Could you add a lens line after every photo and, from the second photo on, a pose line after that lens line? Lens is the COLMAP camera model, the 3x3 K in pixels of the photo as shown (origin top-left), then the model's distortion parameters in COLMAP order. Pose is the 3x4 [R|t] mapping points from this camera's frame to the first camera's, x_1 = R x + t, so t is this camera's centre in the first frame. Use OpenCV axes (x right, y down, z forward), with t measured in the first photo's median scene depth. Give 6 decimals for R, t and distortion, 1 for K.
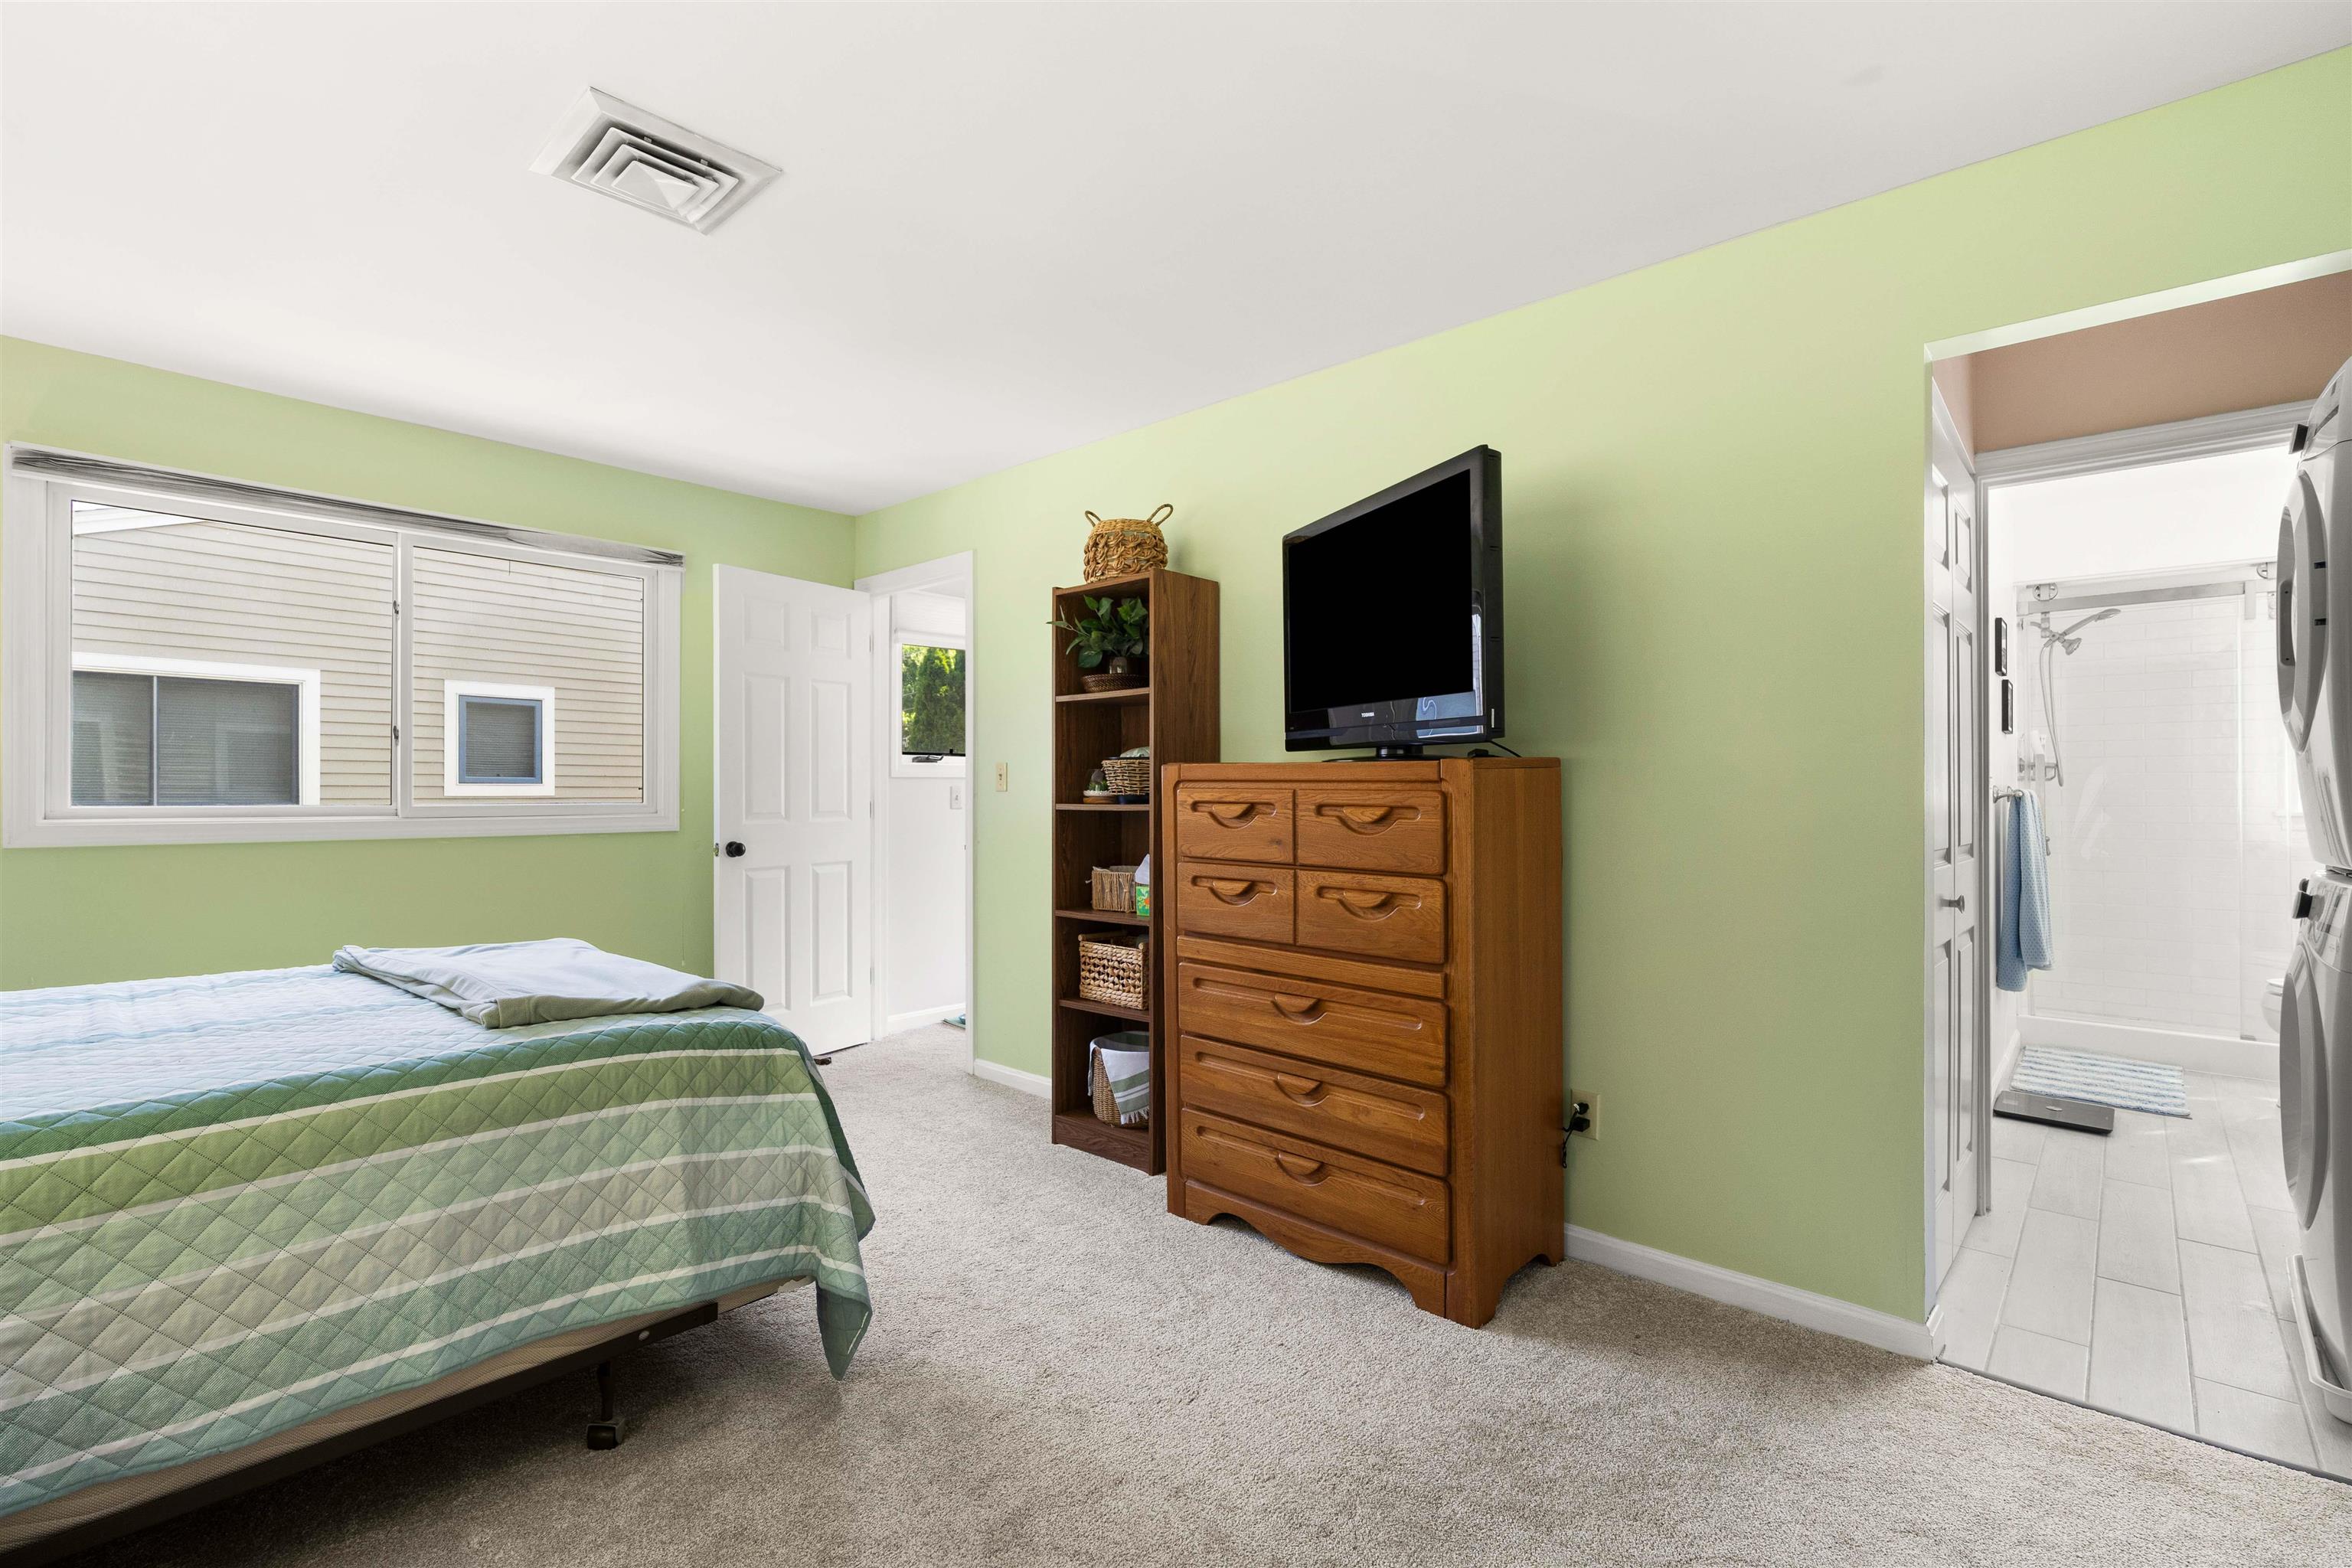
lens RADIAL K [[1068.4, 0, 1176.9], [0, 1068.4, 784.2], [0, 0, 1]] dist [-0.008883, 0.002858]
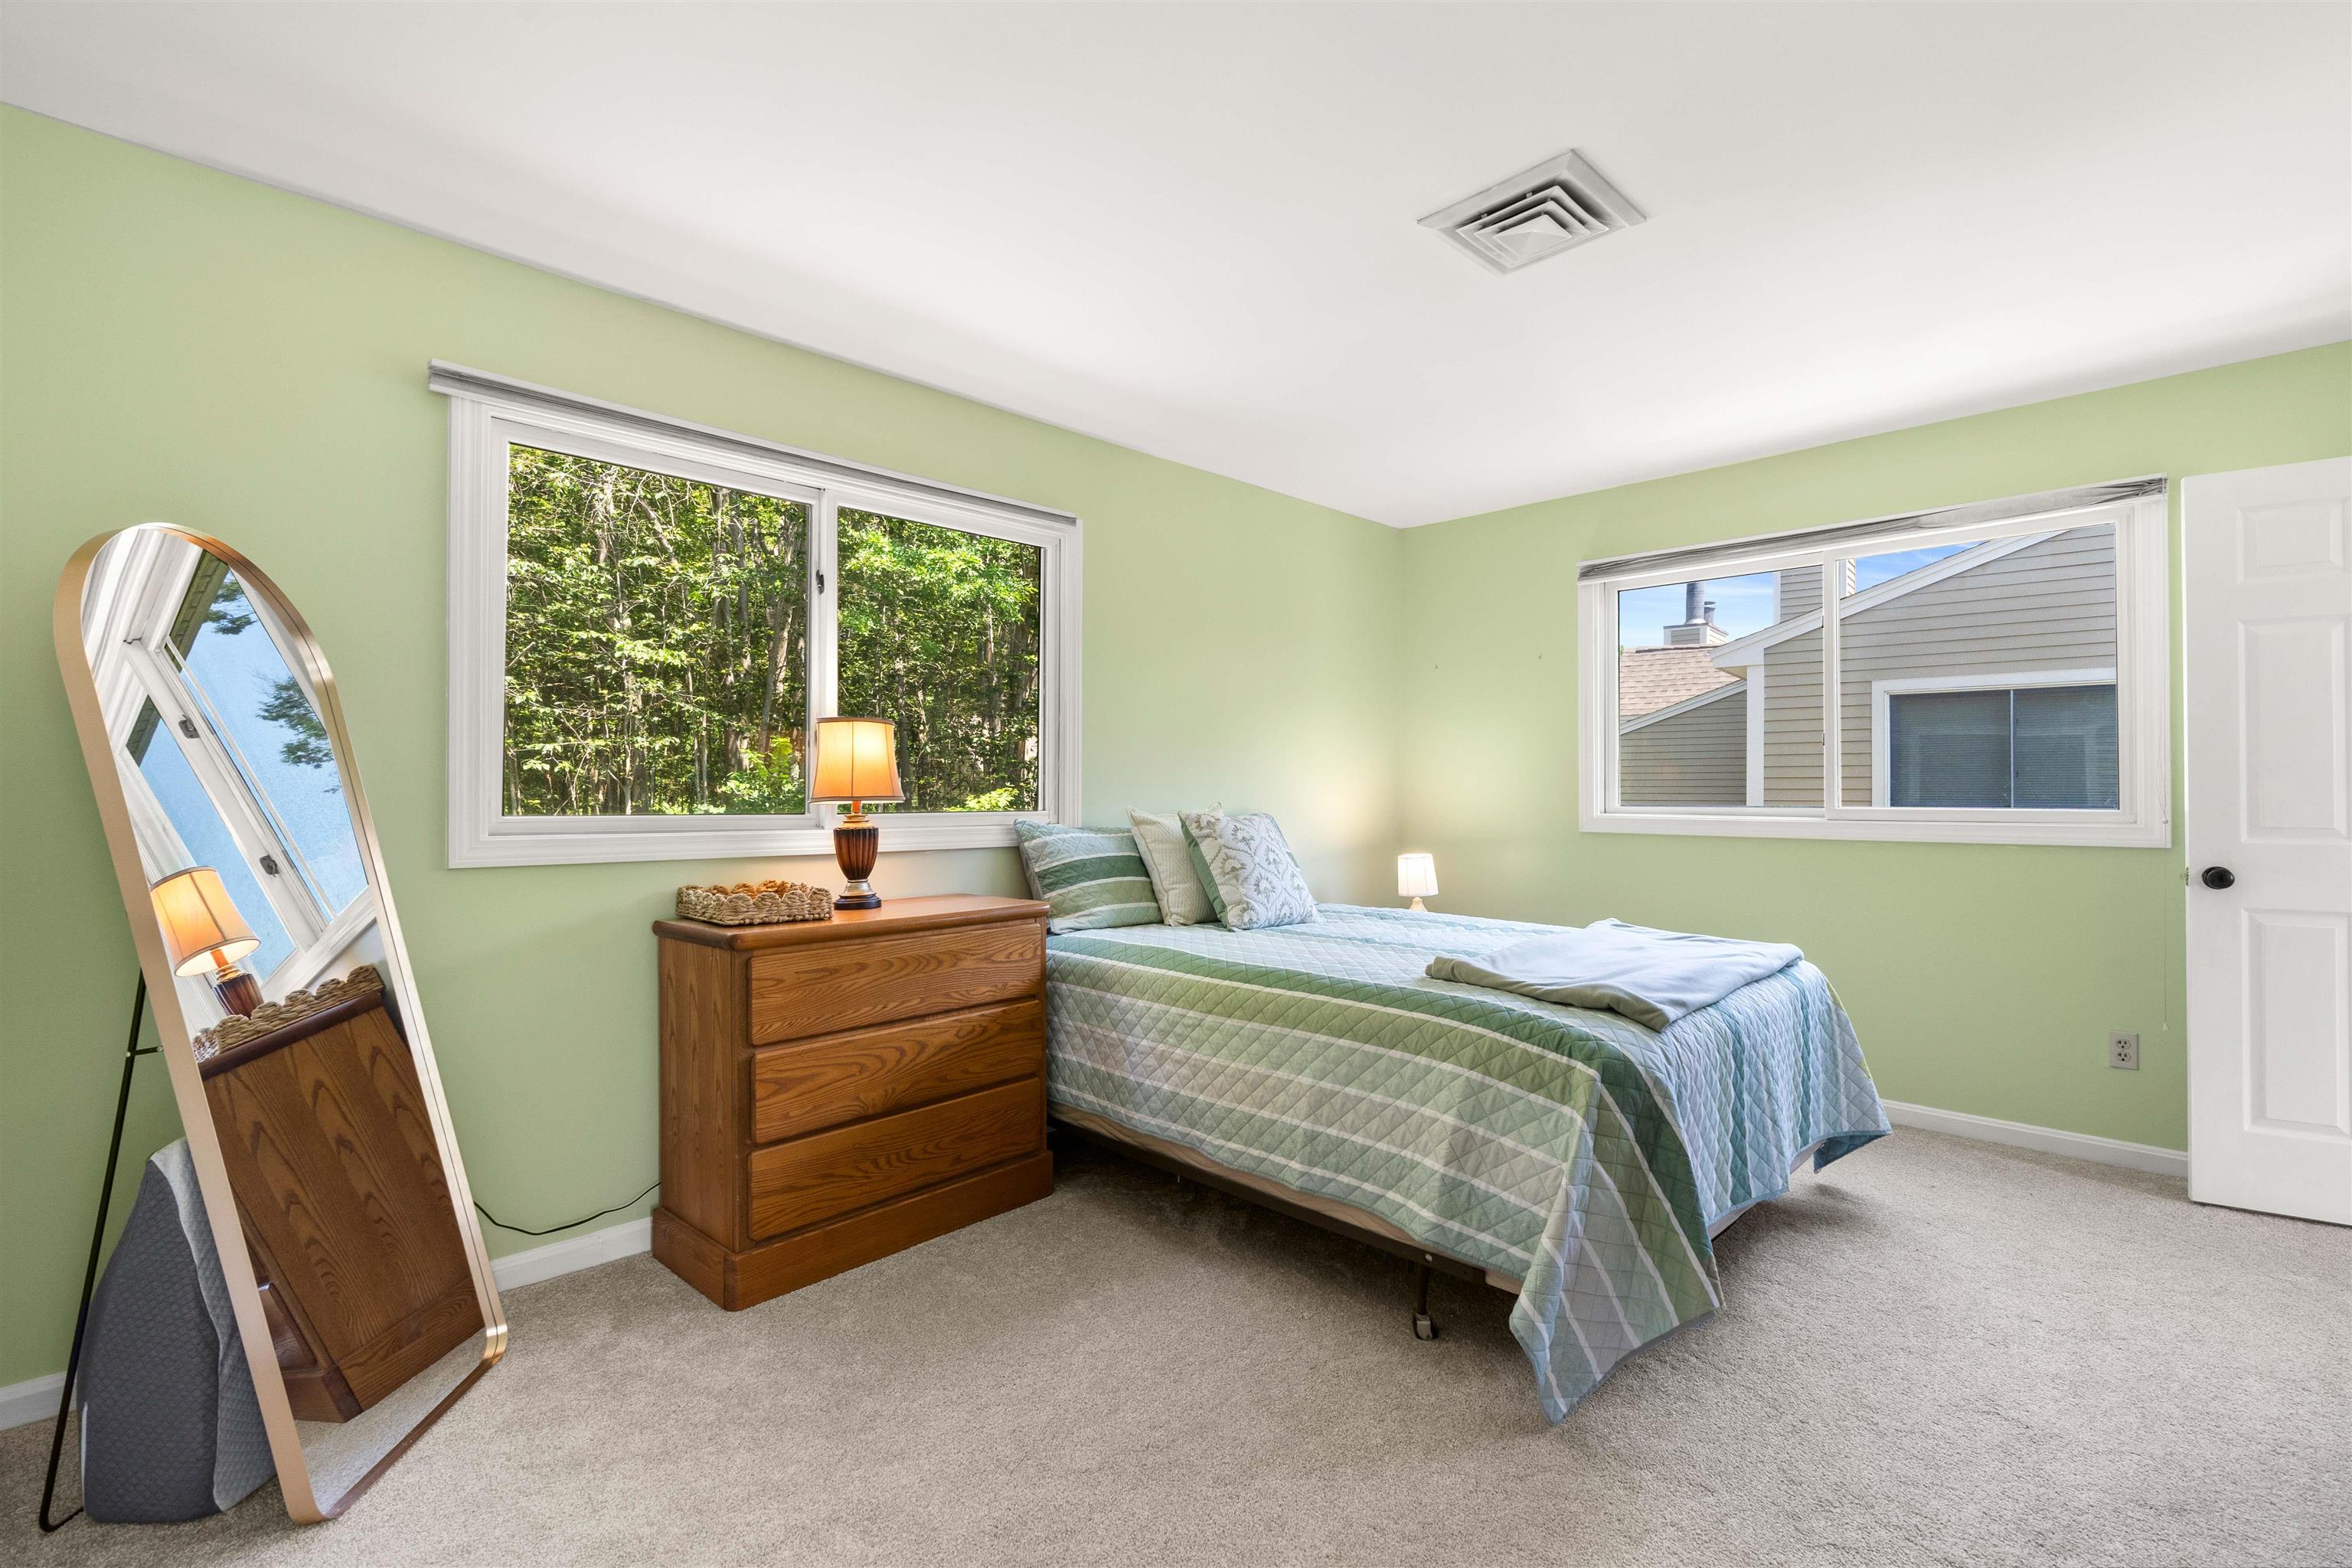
lens RADIAL K [[1068.4, 0, 1187.5], [0, 1068.4, 784.6], [0, 0, 1]] dist [-0.008883, 0.002858]
pose [[-0.051622, -0.008565, -0.998630, 0.642756], [0.005098, 0.999948, -0.008840, 0.005258], [0.998654, -0.005547, -0.051576, 0.743682]]
